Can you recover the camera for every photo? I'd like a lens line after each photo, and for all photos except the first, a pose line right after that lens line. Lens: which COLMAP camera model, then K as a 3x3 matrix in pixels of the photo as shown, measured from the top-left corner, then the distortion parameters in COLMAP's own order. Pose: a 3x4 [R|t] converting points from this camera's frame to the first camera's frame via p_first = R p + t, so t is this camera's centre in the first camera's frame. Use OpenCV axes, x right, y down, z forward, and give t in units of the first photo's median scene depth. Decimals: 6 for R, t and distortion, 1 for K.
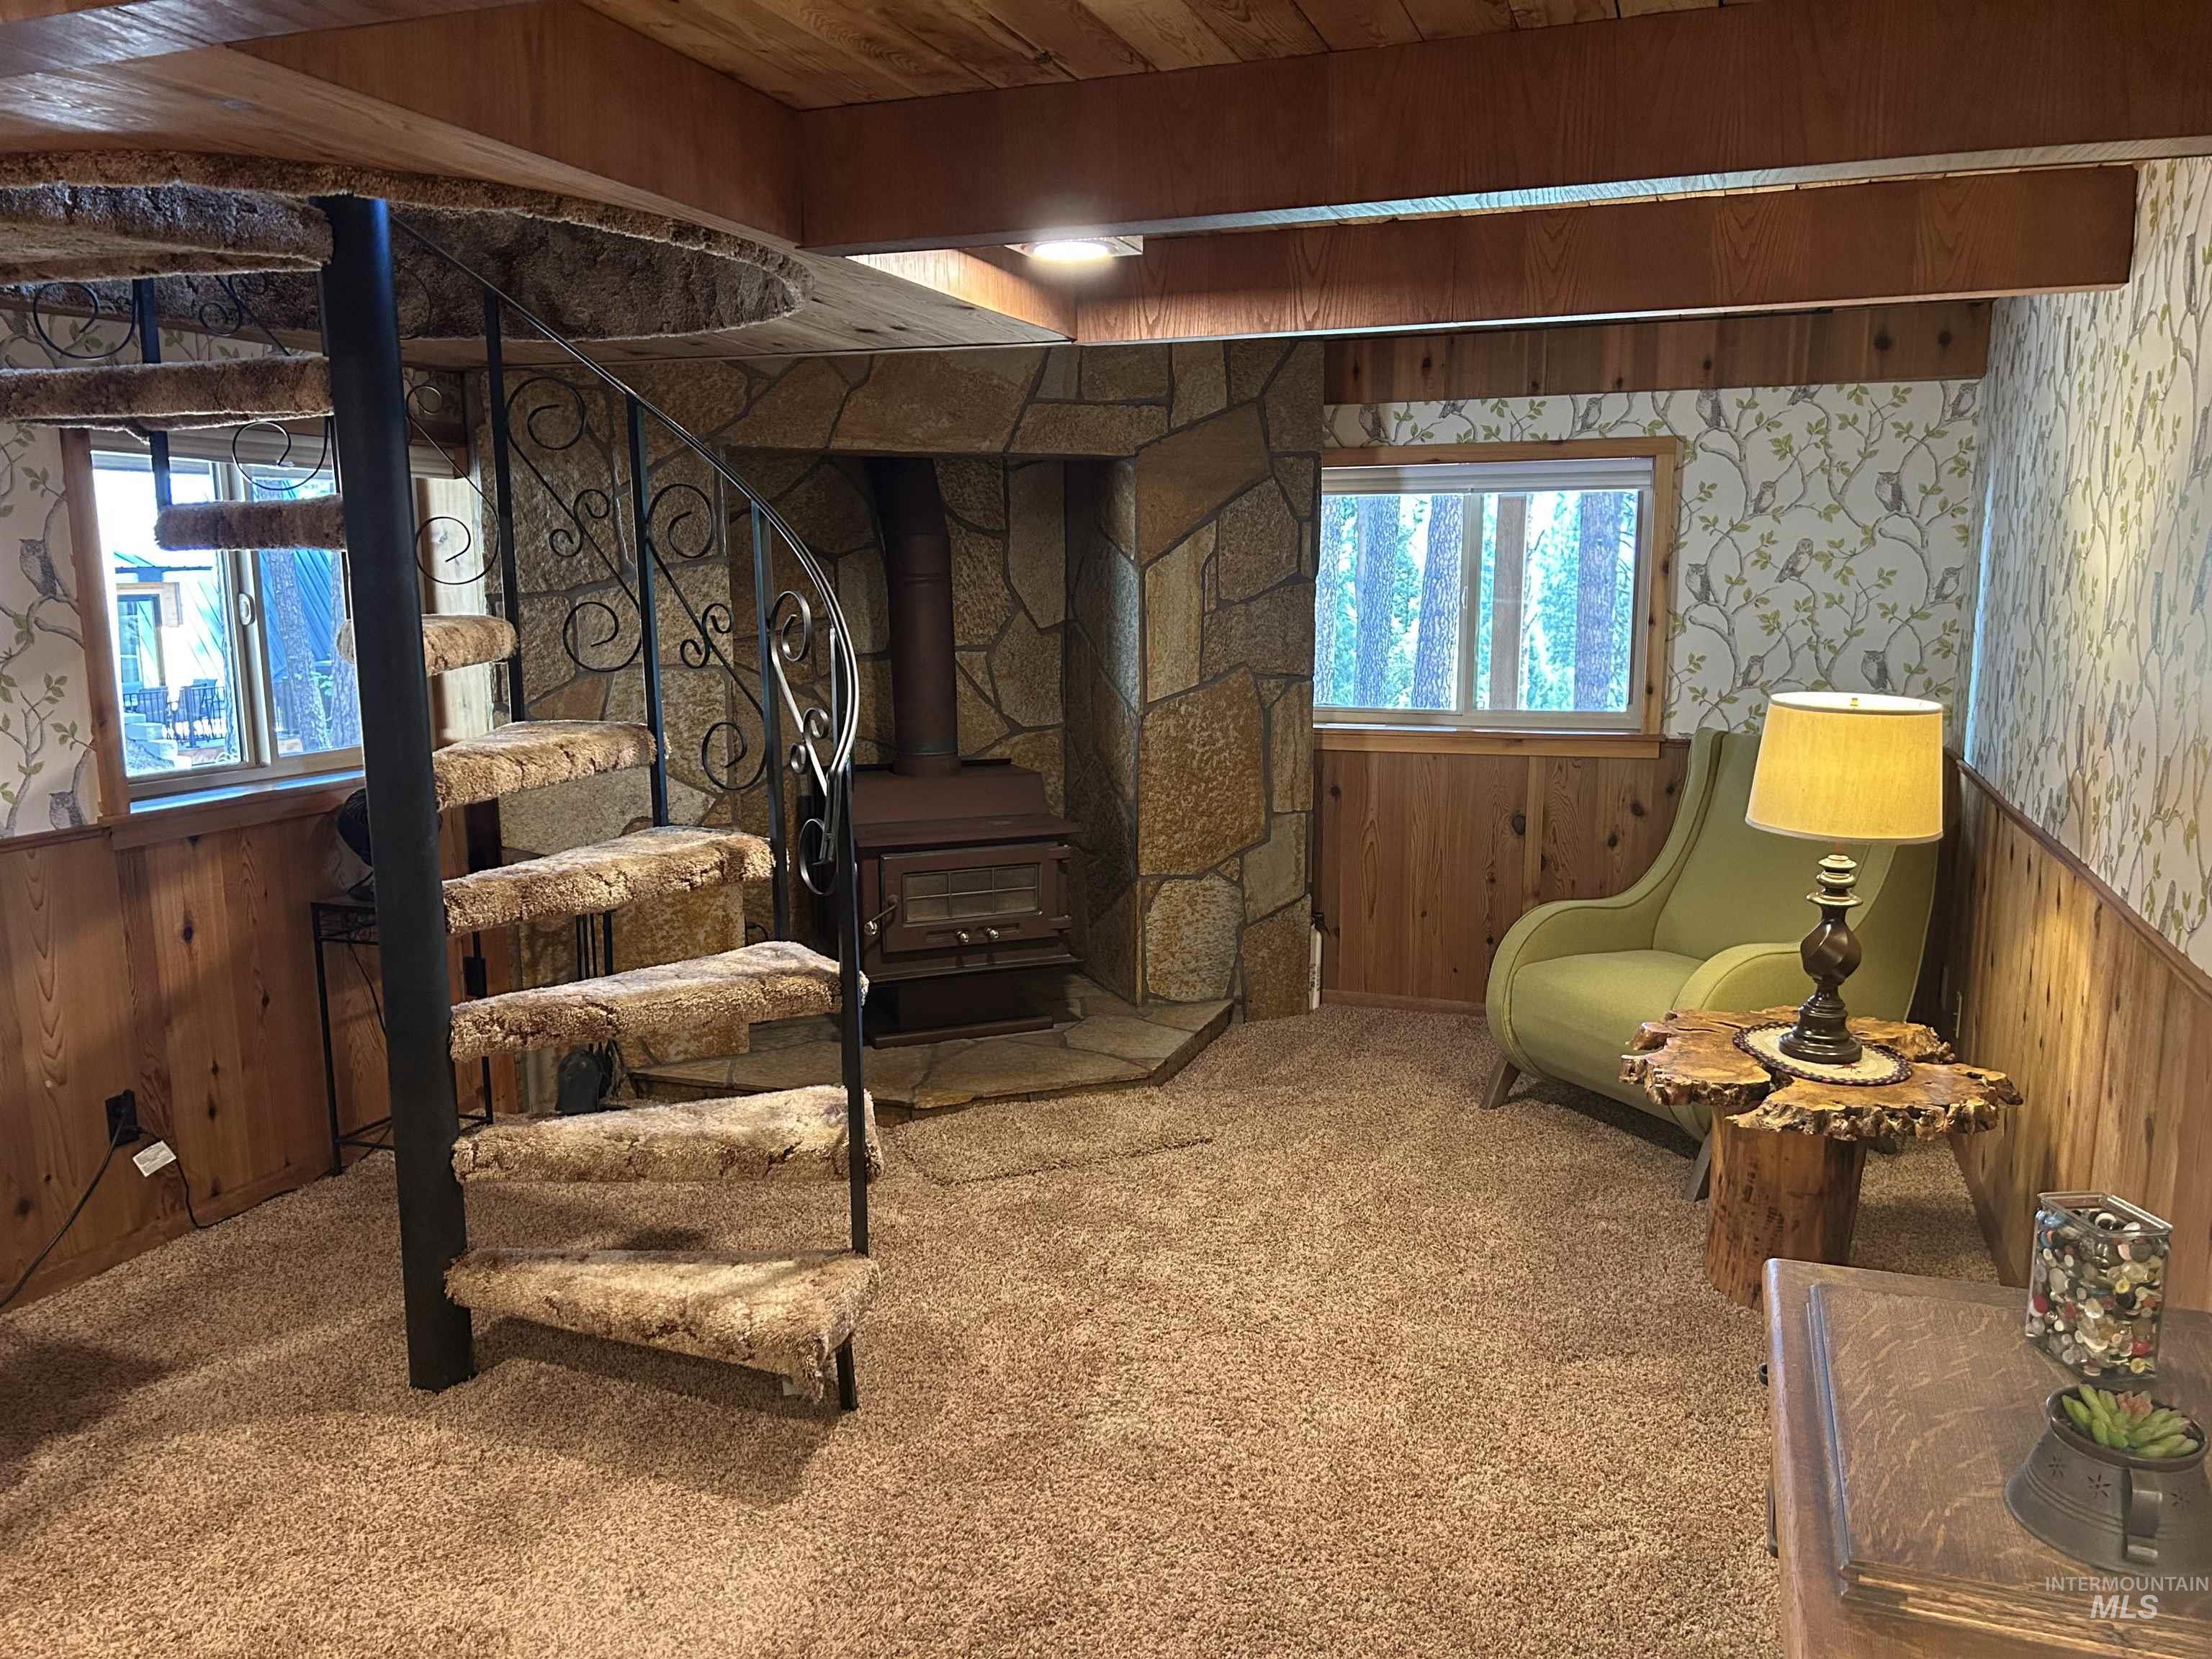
lens RADIAL K [[1706.3, 0, 1106.0], [0, 1706.3, 829.5], [0, 0, 1]] dist [-0.002374, -0.001813]
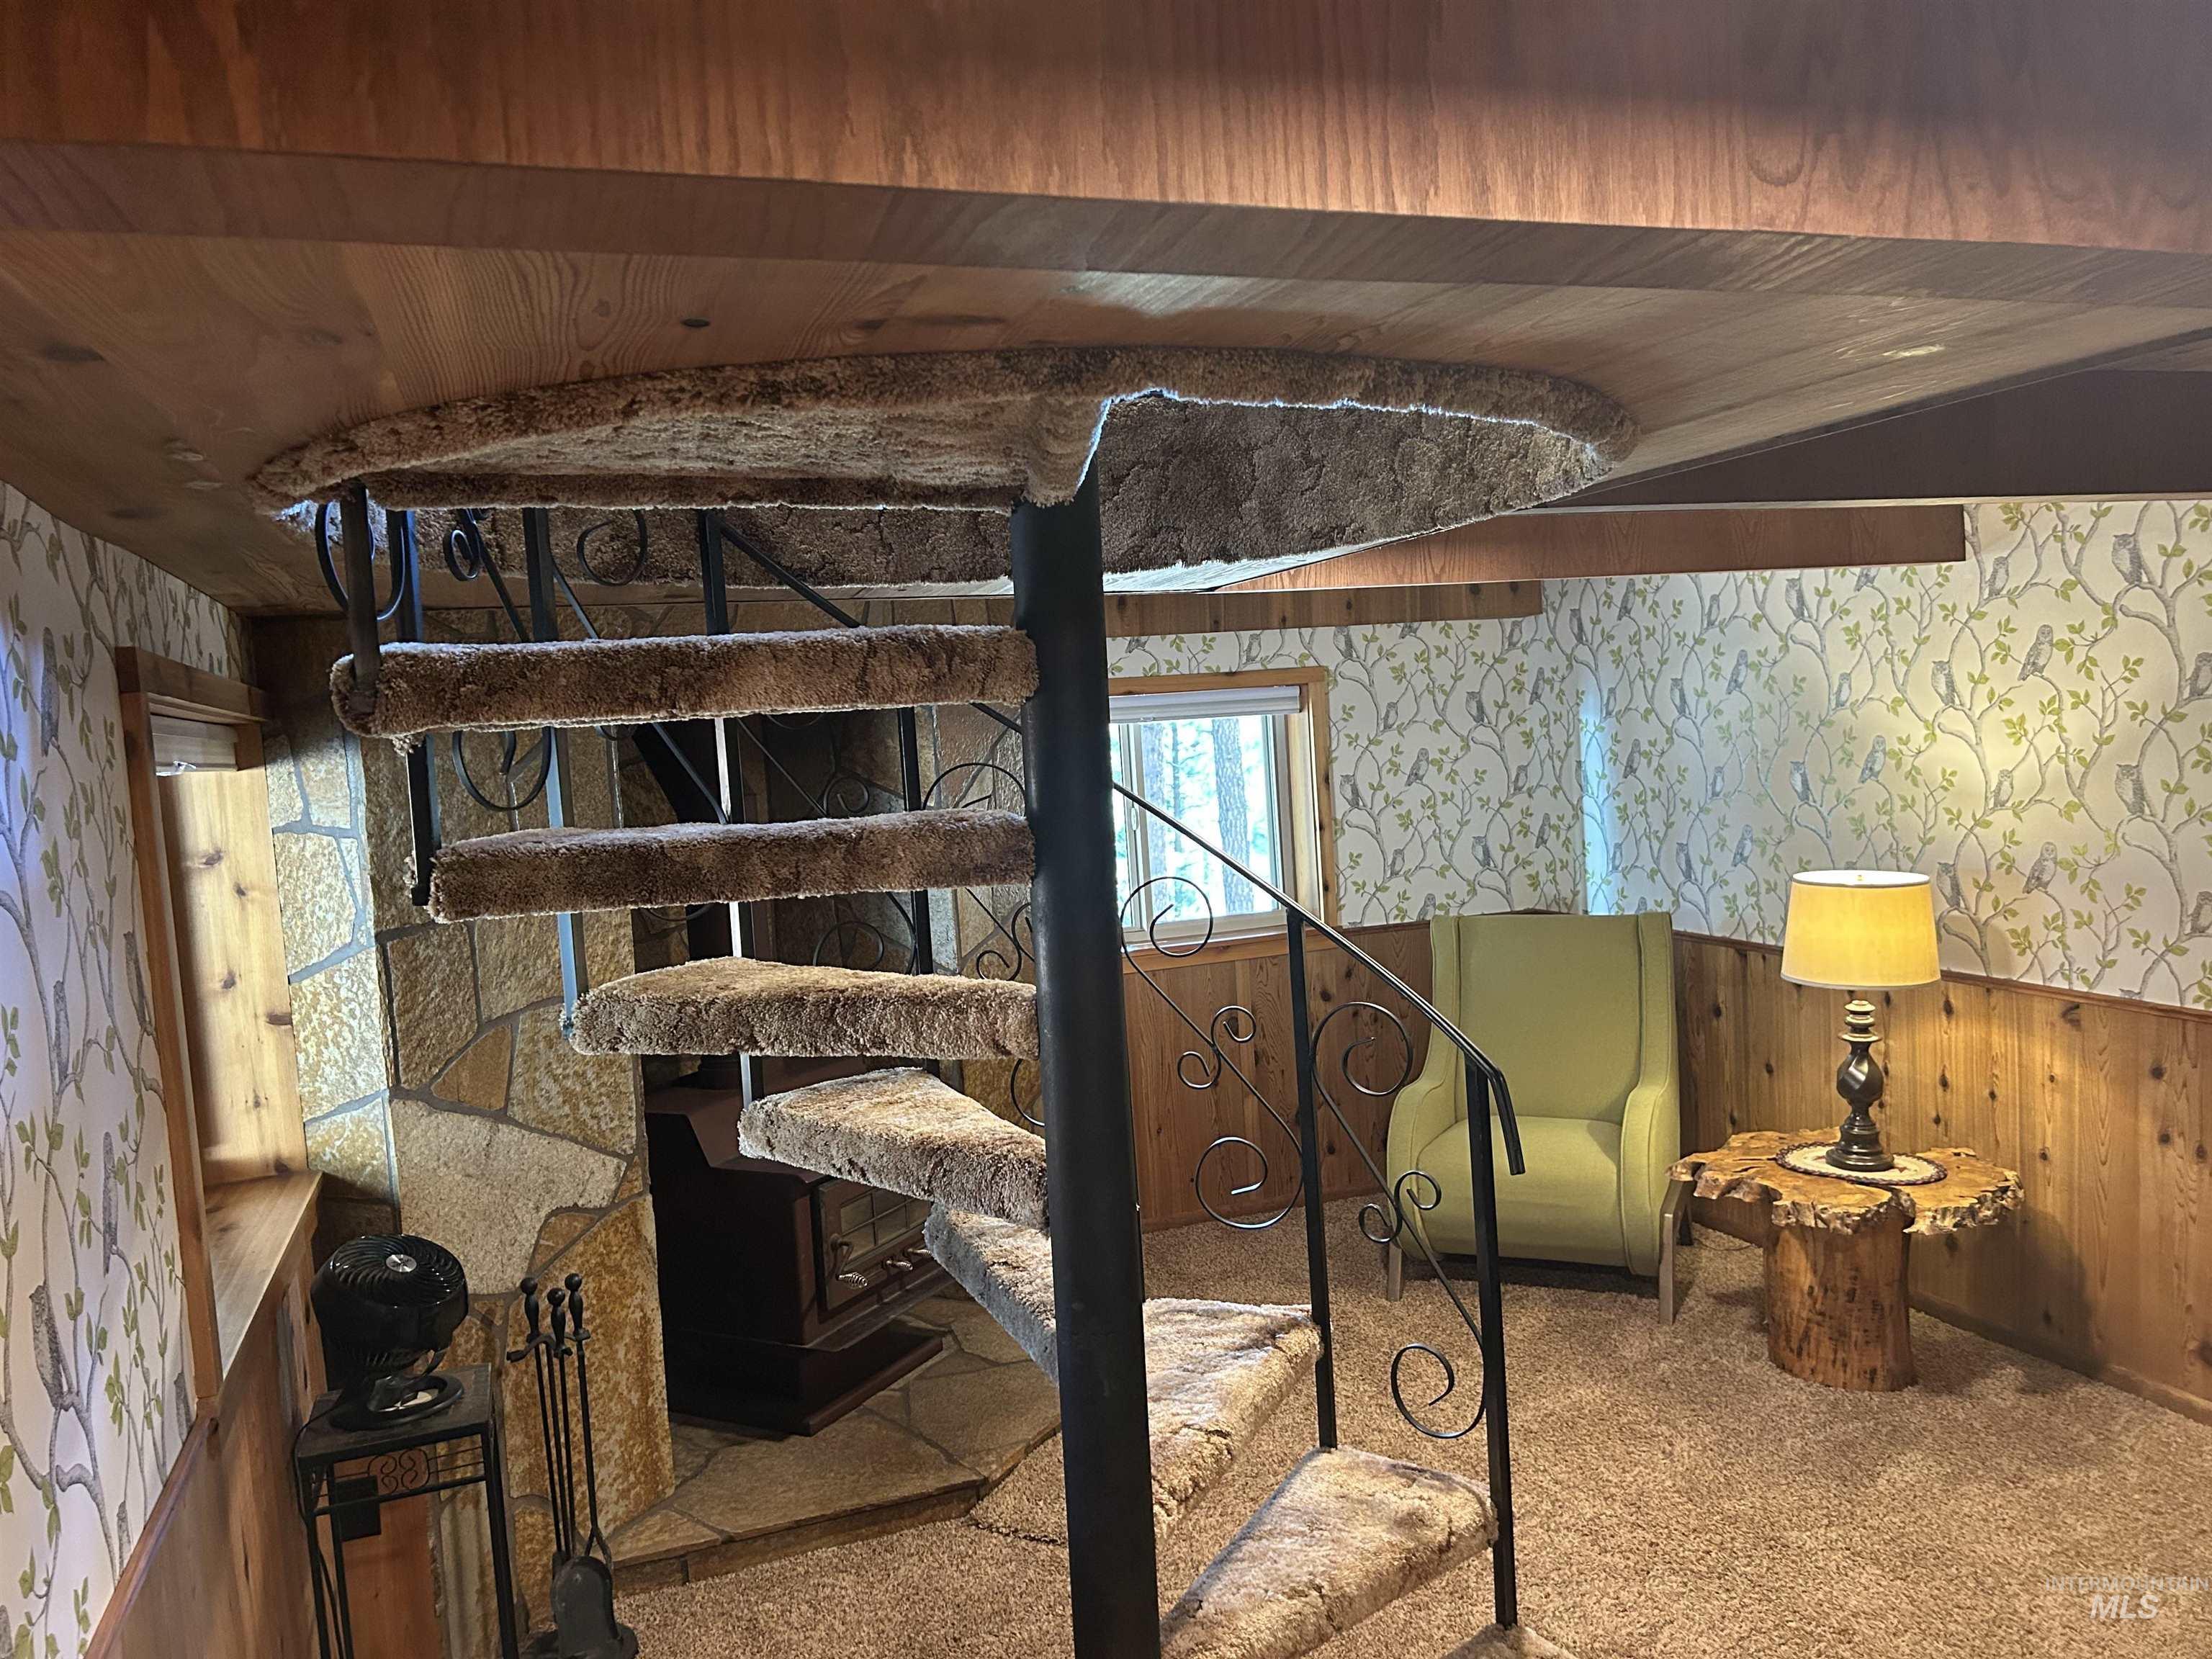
lens RADIAL K [[1647.3, 0, 1106.0], [0, 1647.3, 829.5], [0, 0, 1]] dist [0.090475, -0.108111]
pose [[0.754603, -0.084386, 0.650733, -0.511205], [0.158945, 0.985670, -0.056496, -0.084071], [-0.636641, 0.146063, 0.757202, 0.272510]]
